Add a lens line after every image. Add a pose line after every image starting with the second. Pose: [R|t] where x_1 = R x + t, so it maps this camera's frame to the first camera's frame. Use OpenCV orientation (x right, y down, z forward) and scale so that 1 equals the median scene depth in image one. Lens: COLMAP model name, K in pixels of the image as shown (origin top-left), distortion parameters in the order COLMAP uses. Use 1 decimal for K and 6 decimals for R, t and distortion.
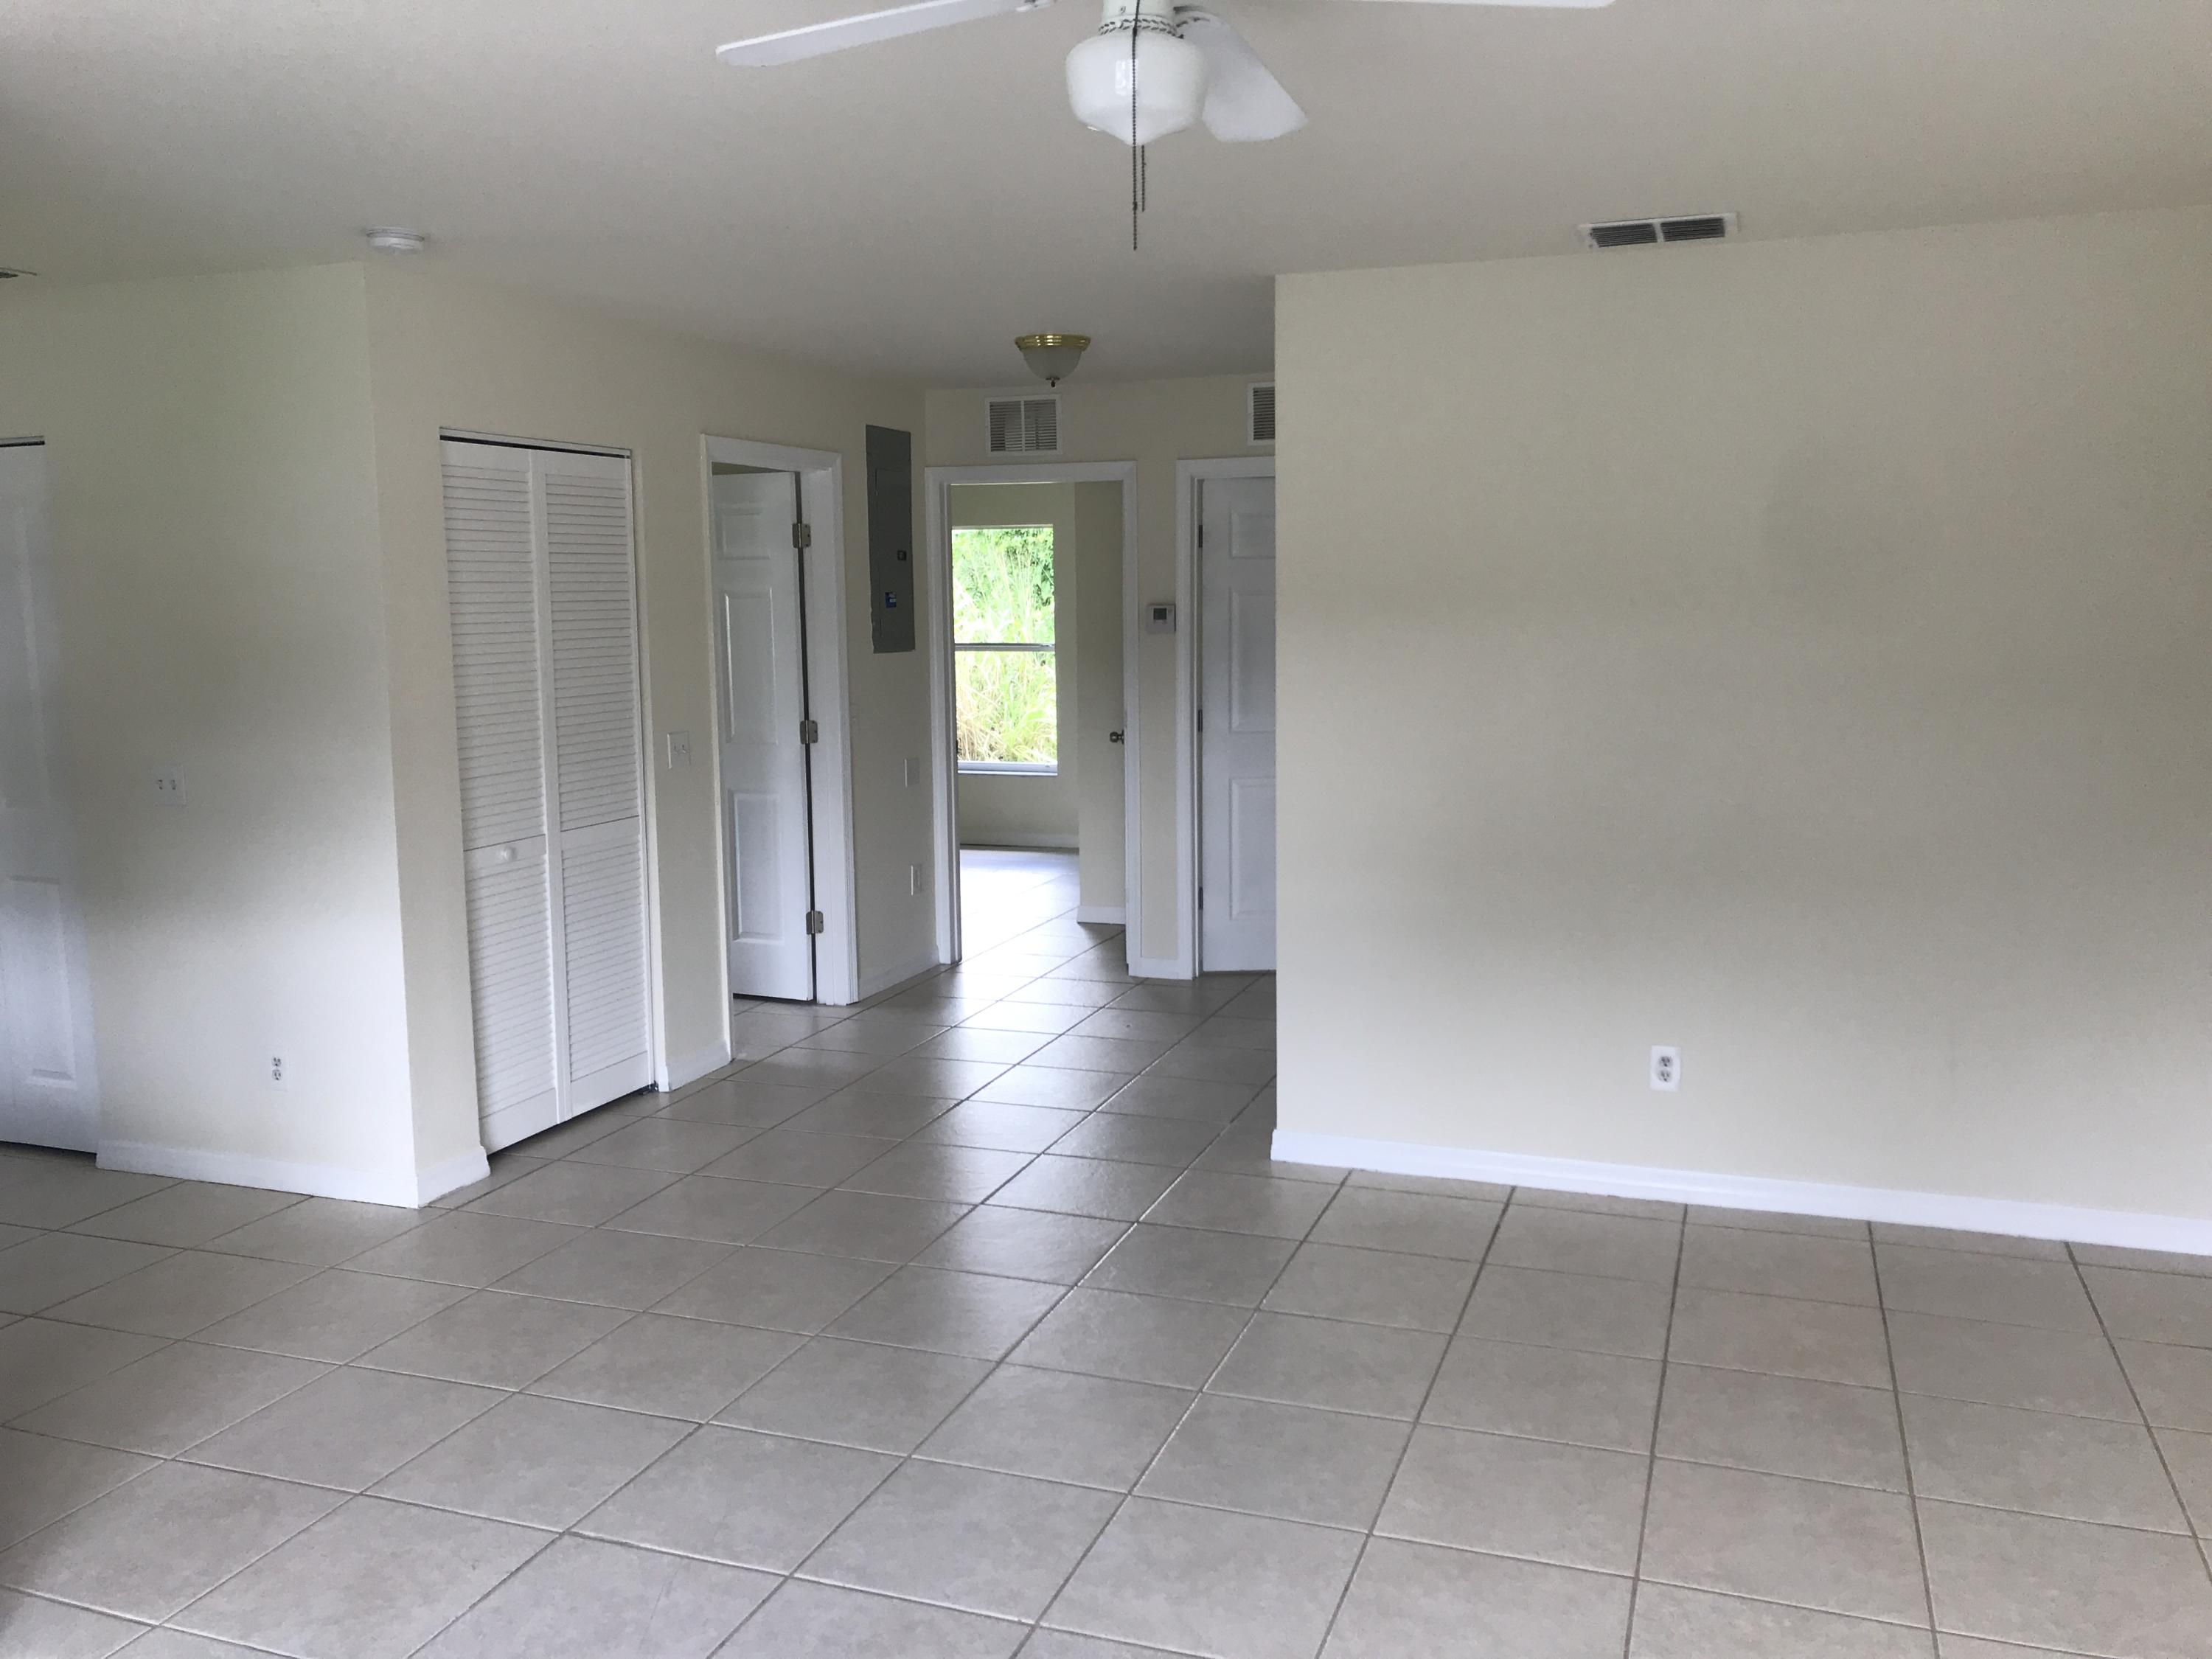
lens RADIAL K [[1813.8, 0, 1112.8], [0, 1813.8, 816.4], [0, 0, 1]] dist [0.044330, -0.042361]
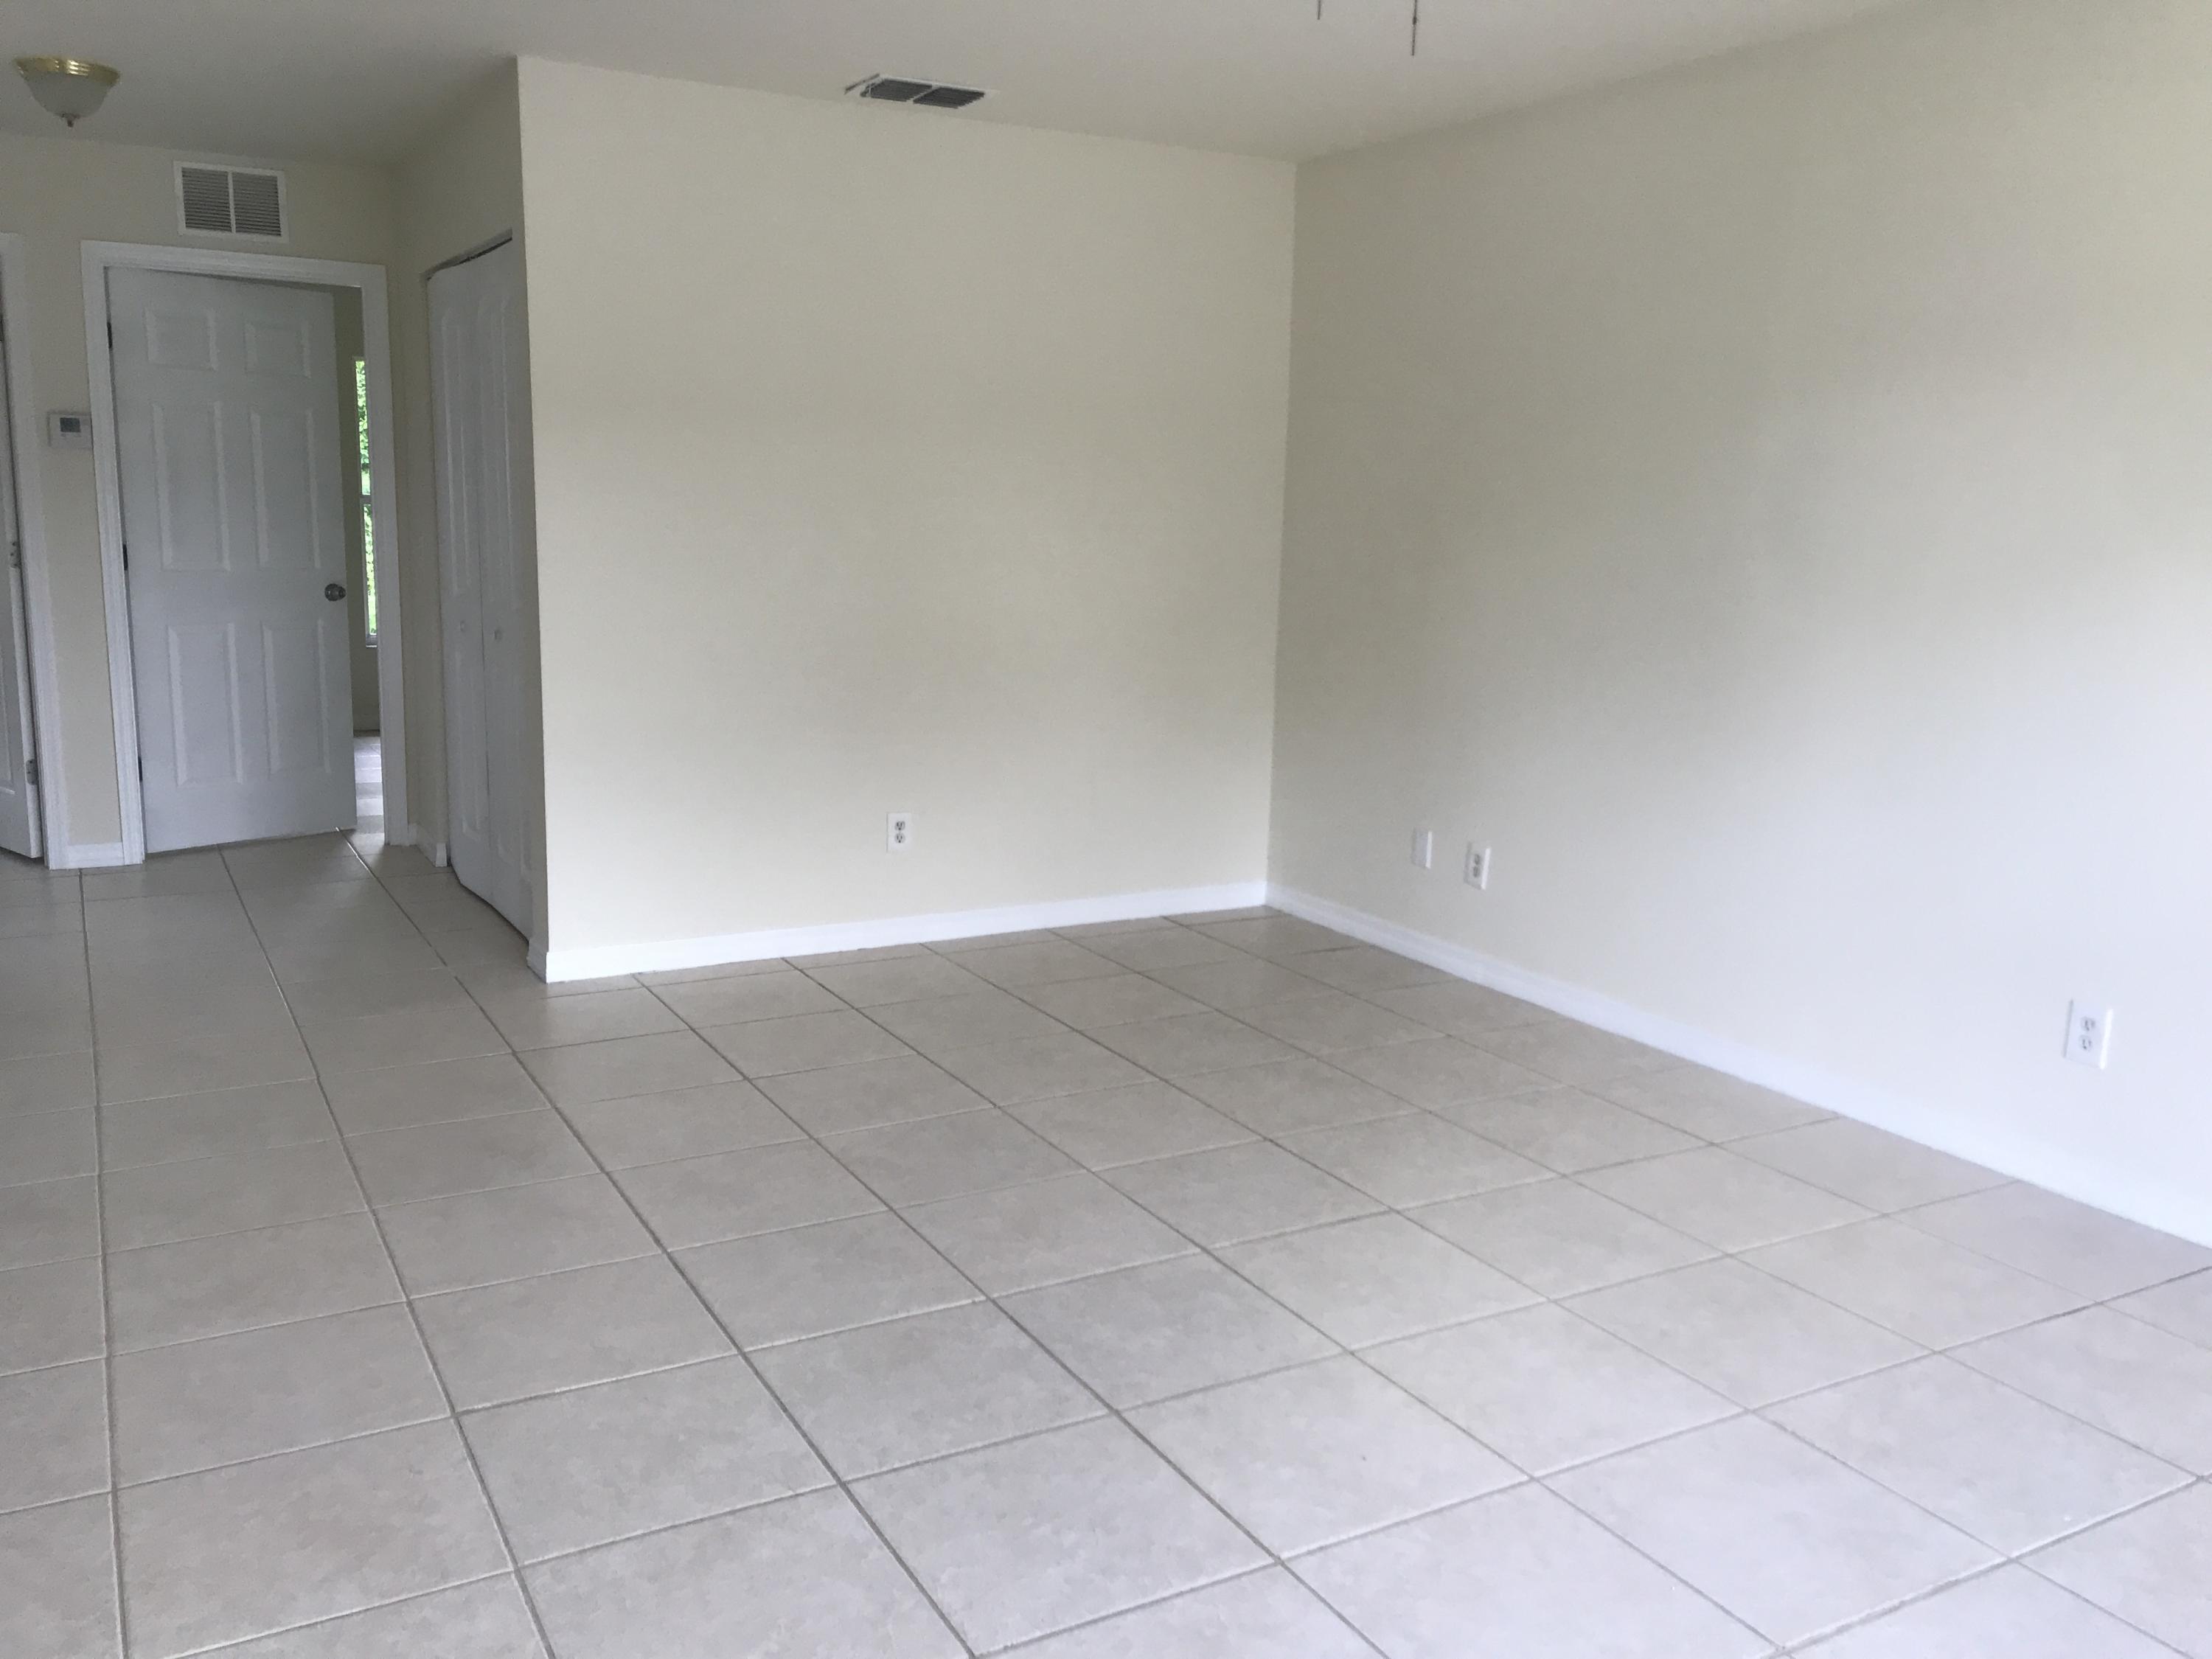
lens RADIAL K [[1813.8, 0, 1120.6], [0, 1813.8, 803.4], [0, 0, 1]] dist [0.044330, -0.042361]
pose [[0.647242, -0.098630, 0.755877, -0.470264], [0.063463, 0.995124, 0.075505, 0.041060], [-0.759638, -0.000900, 0.650346, 0.136679]]
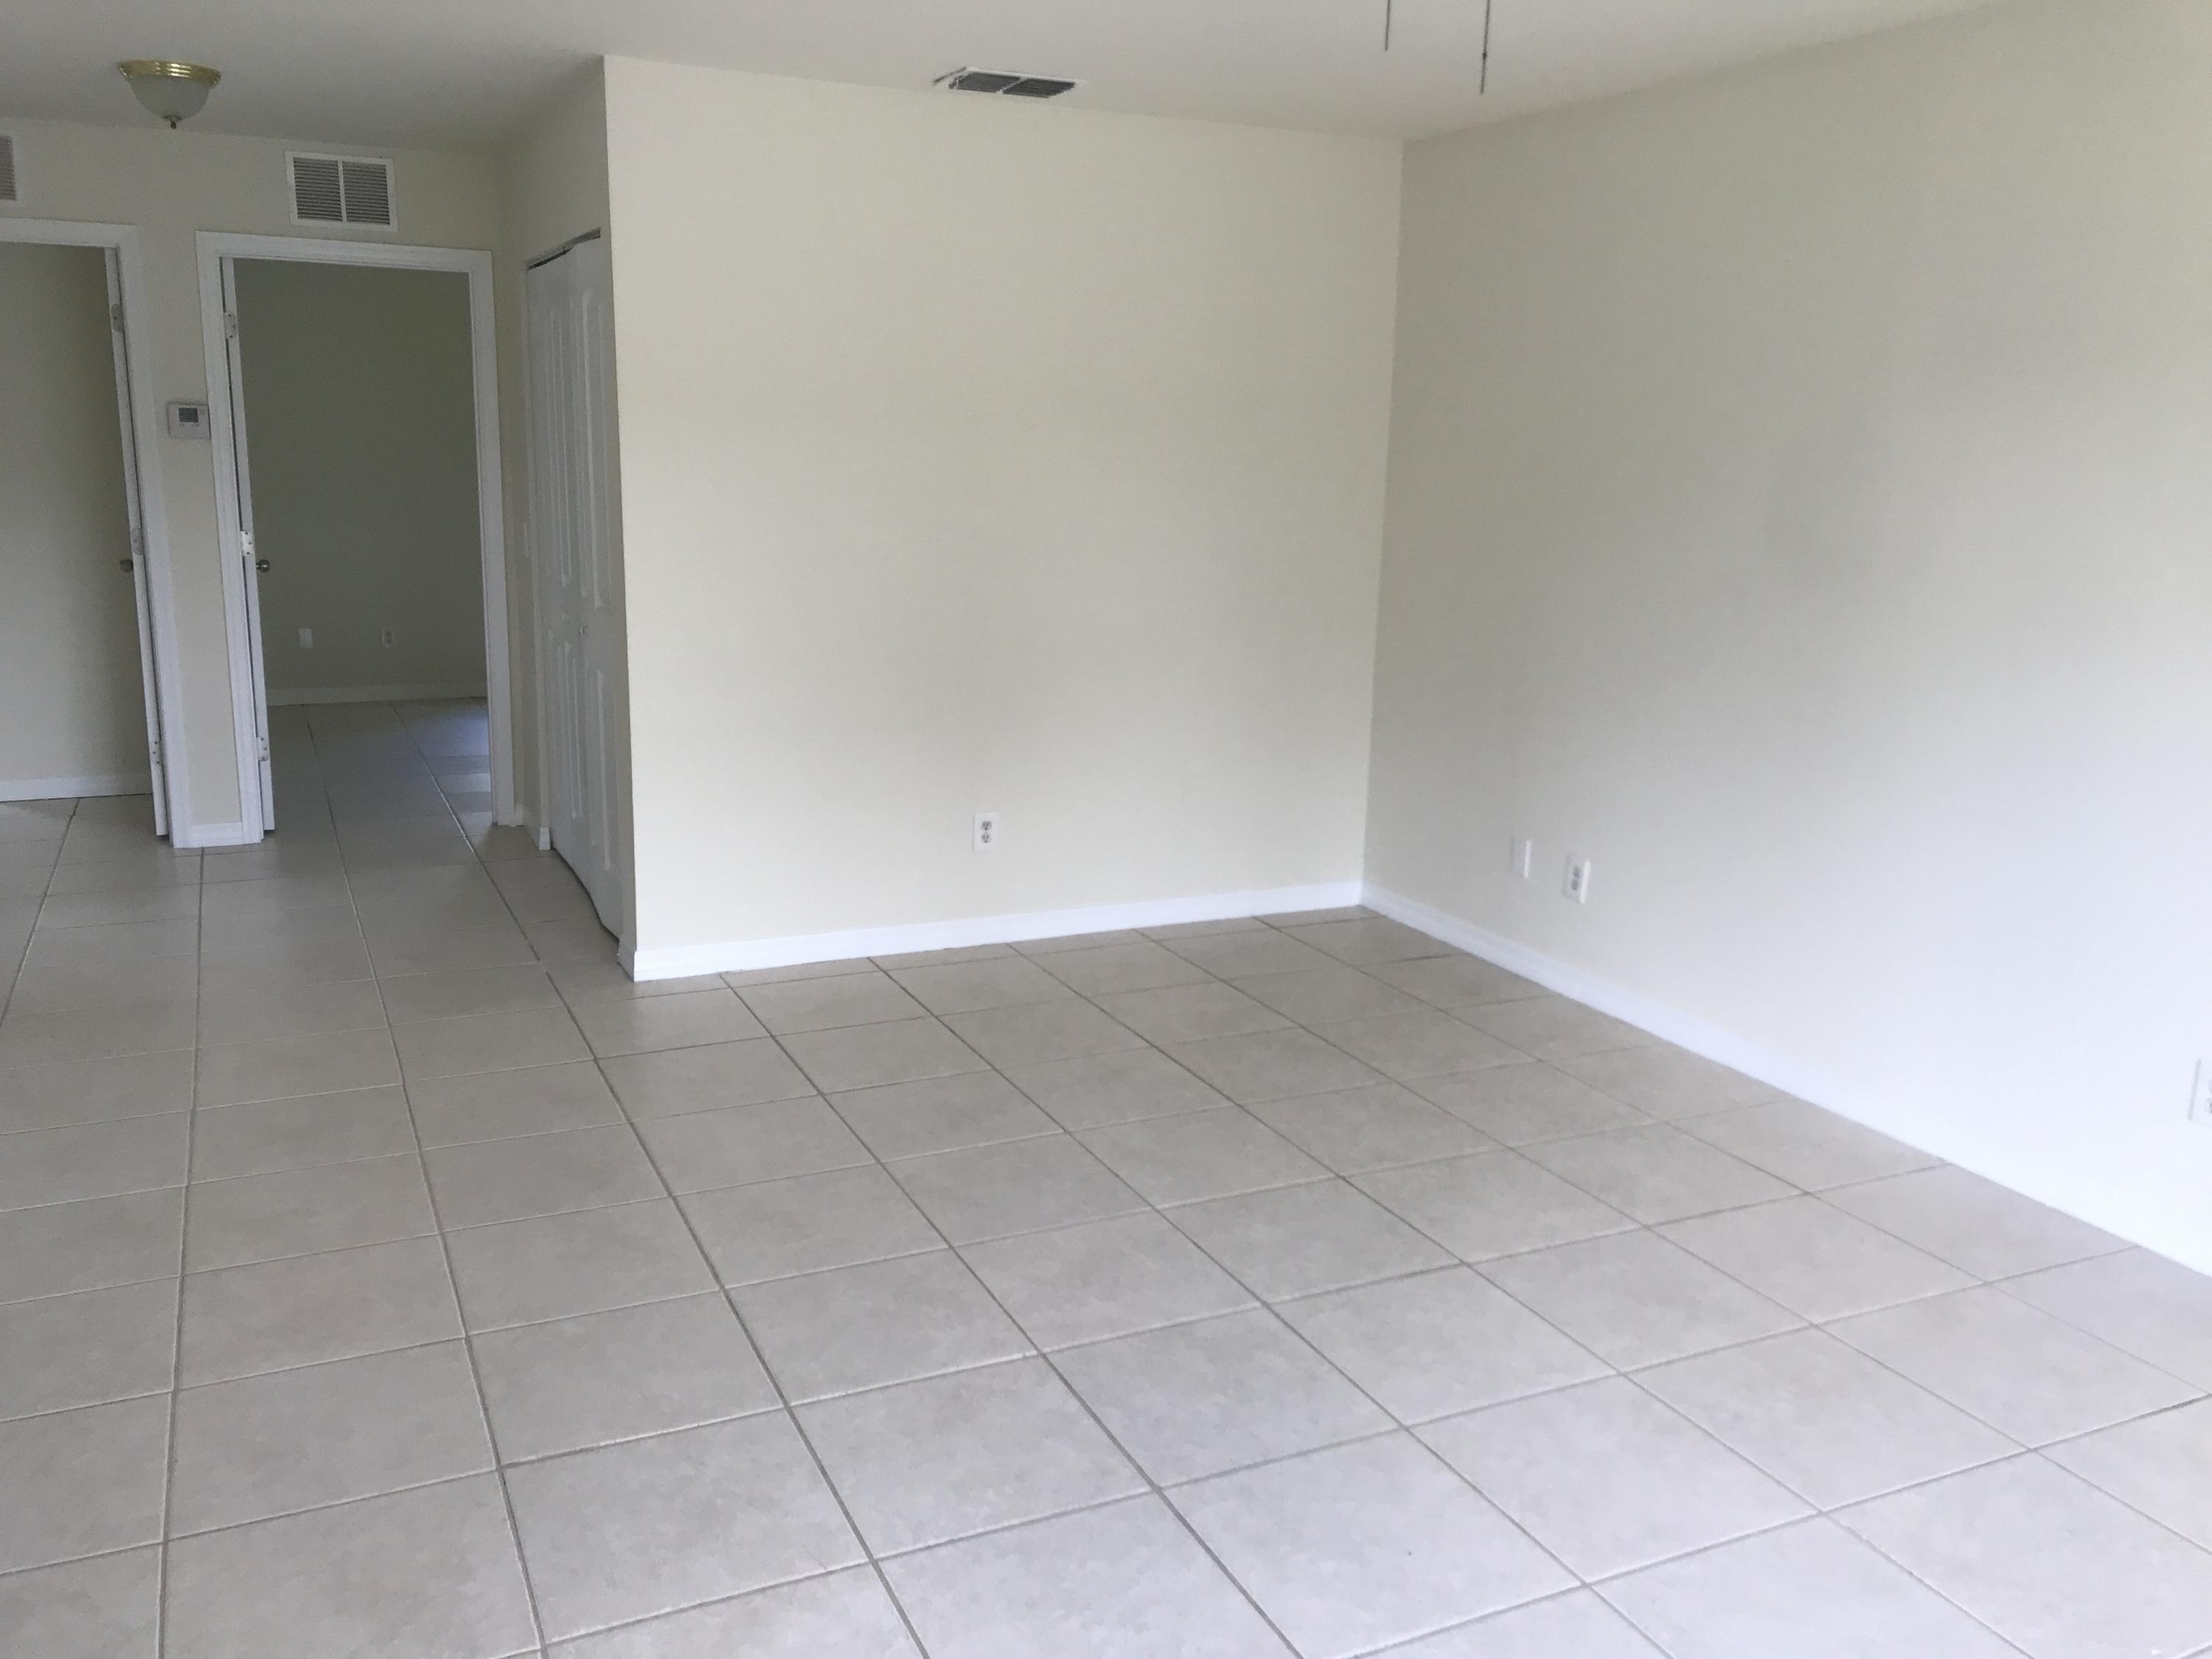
lens RADIAL K [[1813.8, 0, 1117.1], [0, 1813.8, 802.8], [0, 0, 1]] dist [0.044330, -0.042361]
pose [[0.701528, -0.114300, 0.703416, -0.436837], [0.057429, 0.992911, 0.104065, 0.005328], [-0.710324, -0.032608, 0.703119, 0.130911]]
